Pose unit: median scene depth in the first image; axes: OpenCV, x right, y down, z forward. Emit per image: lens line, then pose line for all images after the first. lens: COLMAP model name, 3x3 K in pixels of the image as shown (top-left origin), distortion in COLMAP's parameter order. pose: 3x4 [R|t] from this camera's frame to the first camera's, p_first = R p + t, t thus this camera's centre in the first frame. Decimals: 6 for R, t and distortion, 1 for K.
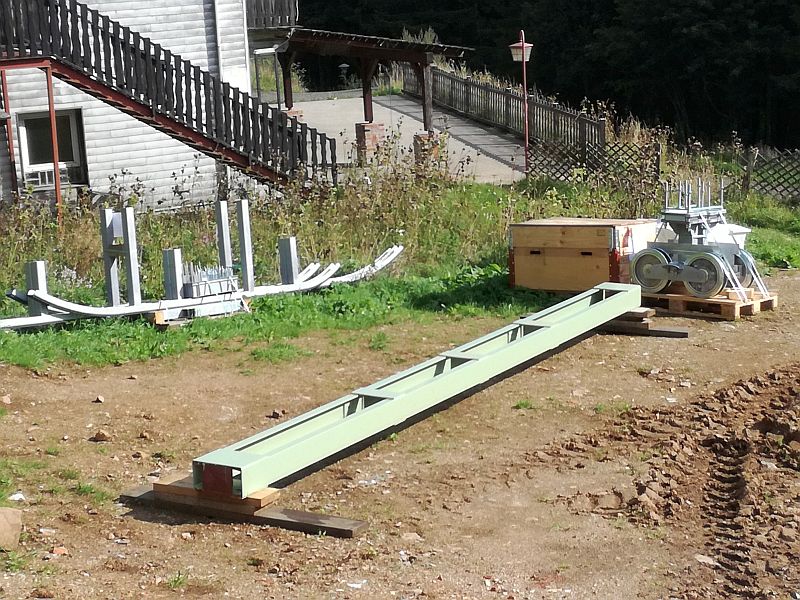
lens RADIAL K [[1595.1, 0, 400.0], [0, 1595.1, 300.0], [0, 0, 1]] dist [0.148987, 0.046641]
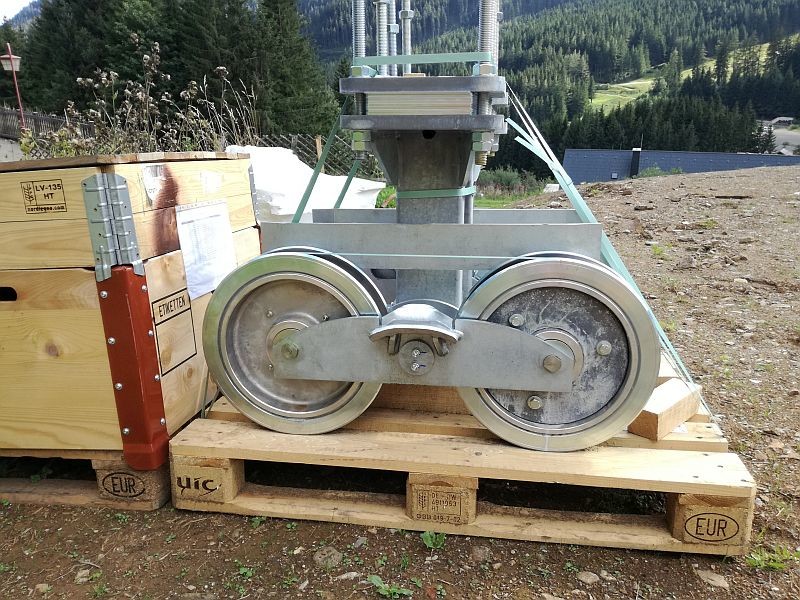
lens RADIAL K [[660.5, 0, 400.0], [0, 660.5, 300.0], [0, 0, 1]] dist [0.137093, -0.262799]
pose [[0.857992, -0.128985, 0.497205, 0.119204], [0.078161, 0.989471, 0.121812, -0.035325], [-0.507682, -0.065652, 0.859040, 0.892004]]
